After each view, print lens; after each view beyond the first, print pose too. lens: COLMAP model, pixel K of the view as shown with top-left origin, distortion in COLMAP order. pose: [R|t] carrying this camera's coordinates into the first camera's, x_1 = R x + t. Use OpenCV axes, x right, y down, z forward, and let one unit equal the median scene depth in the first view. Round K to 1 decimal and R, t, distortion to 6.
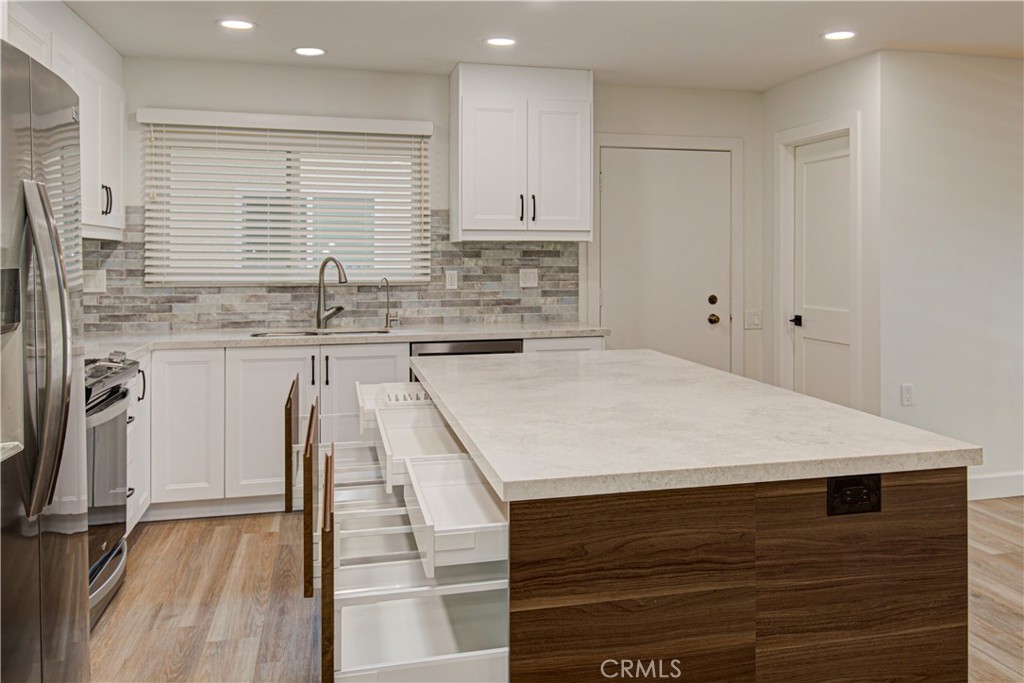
lens RADIAL K [[733.2, 0, 513.4], [0, 733.2, 341.8], [0, 0, 1]] dist [0.006706, 0.001370]
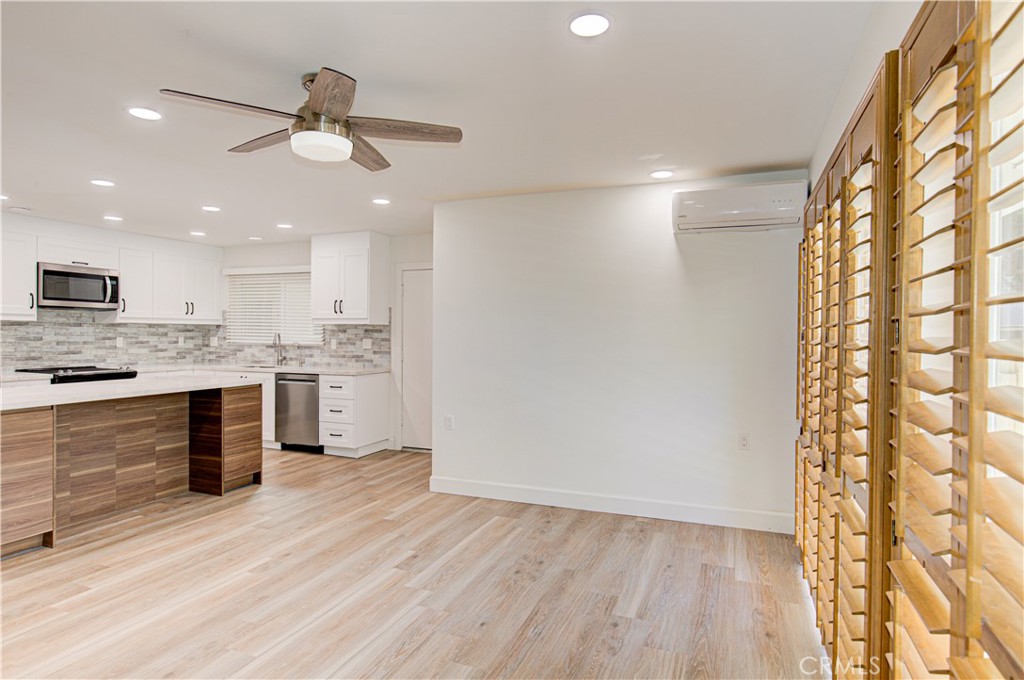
lens RADIAL K [[580.0, 0, 511.2], [0, 580.0, 344.1], [0, 0, 1]] dist [-0.001597, -0.000064]
pose [[0.820841, 0.016724, -0.570912, 1.162221], [-0.076103, 0.993861, -0.080305, 0.003690], [0.566064, 0.109366, 0.817074, 0.006815]]
